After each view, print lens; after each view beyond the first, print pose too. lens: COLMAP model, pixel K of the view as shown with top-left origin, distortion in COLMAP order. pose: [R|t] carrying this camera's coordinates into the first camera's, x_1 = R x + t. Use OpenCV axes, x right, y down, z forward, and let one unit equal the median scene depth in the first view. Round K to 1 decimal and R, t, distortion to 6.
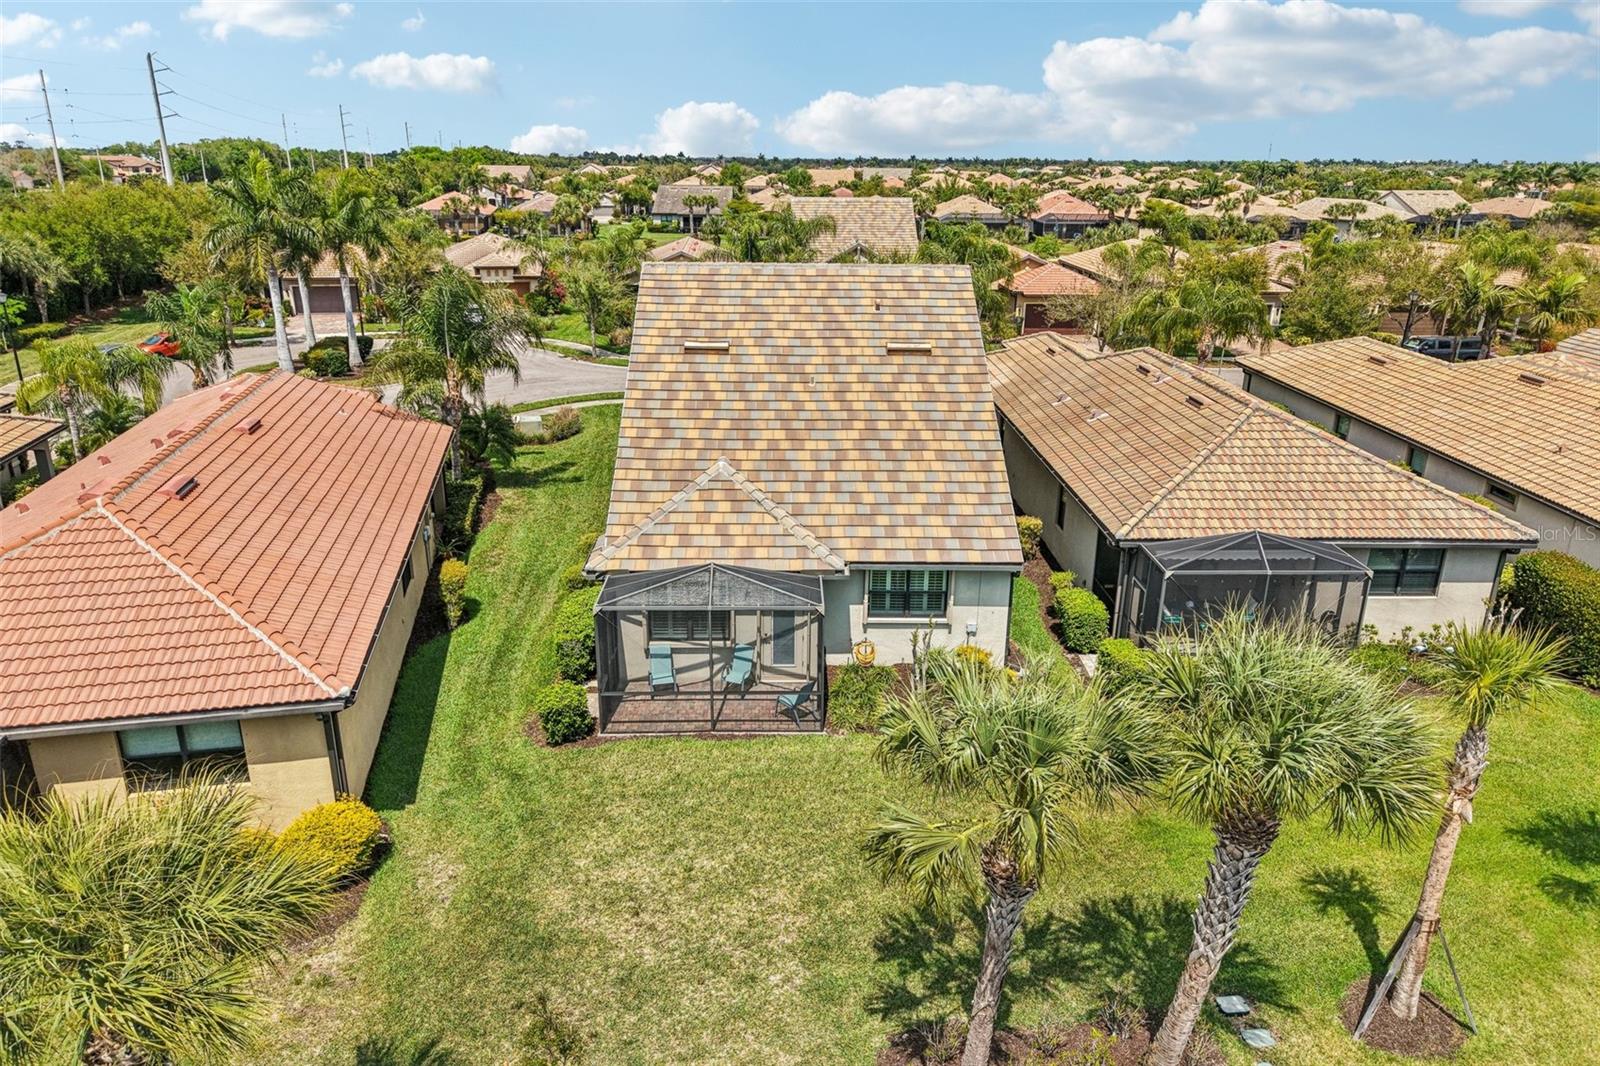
lens RADIAL K [[1069.4, 0, 805.7], [0, 1069.4, 524.9], [0, 0, 1]] dist [0.132448, -0.245125]
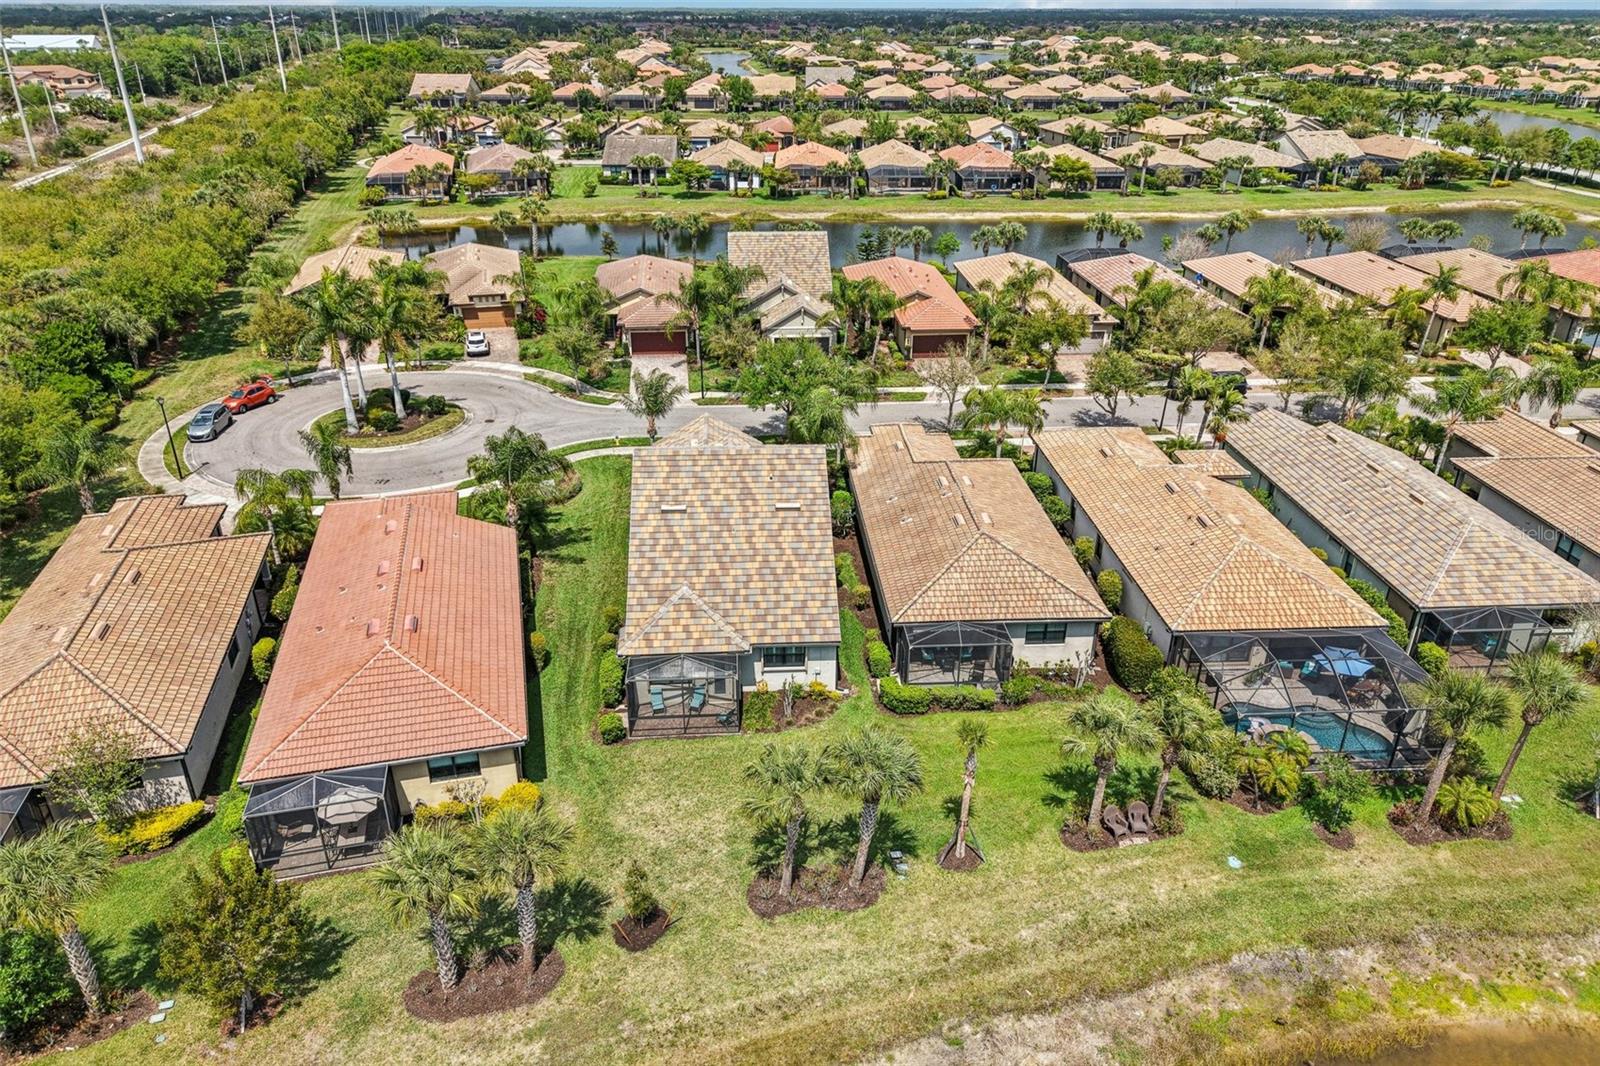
lens RADIAL K [[1093.3, 0, 800.0], [0, 1093.3, 533.0], [0, 0, 1]] dist [0.188254, -0.280481]
pose [[0.999247, -0.022797, 0.031411, 0.063722], [0.018722, 0.992051, 0.124433, -0.379374], [-0.033998, -0.123752, 0.991731, -0.881604]]
